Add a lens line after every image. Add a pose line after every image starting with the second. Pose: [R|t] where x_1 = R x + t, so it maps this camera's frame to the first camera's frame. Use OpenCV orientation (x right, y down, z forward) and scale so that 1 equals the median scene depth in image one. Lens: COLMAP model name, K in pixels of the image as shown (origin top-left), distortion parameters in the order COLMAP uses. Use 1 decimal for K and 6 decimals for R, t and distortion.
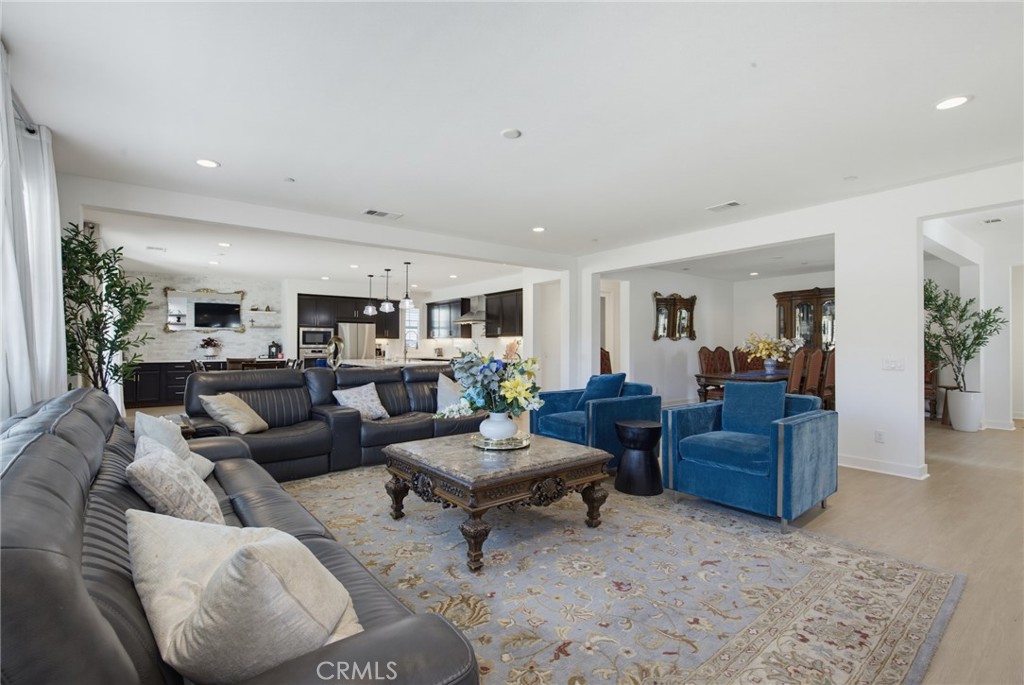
lens RADIAL K [[465.7, 0, 515.6], [0, 465.7, 341.7], [0, 0, 1]] dist [0.002185, 0.000522]
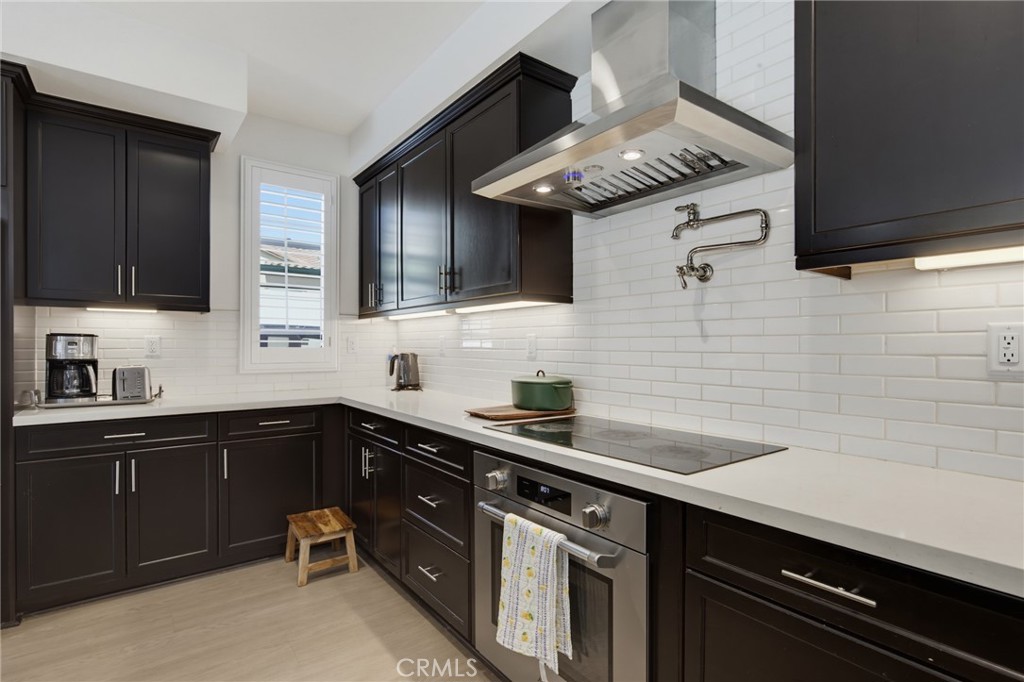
lens RADIAL K [[506.8, 0, 520.9], [0, 506.8, 346.9], [0, 0, 1]] dist [0.000554, -0.000116]
pose [[0.999992, -0.000674, -0.003822, -0.125499], [0.000724, 0.999913, 0.013143, 0.008132], [0.003813, -0.013146, 0.999906, 0.898570]]
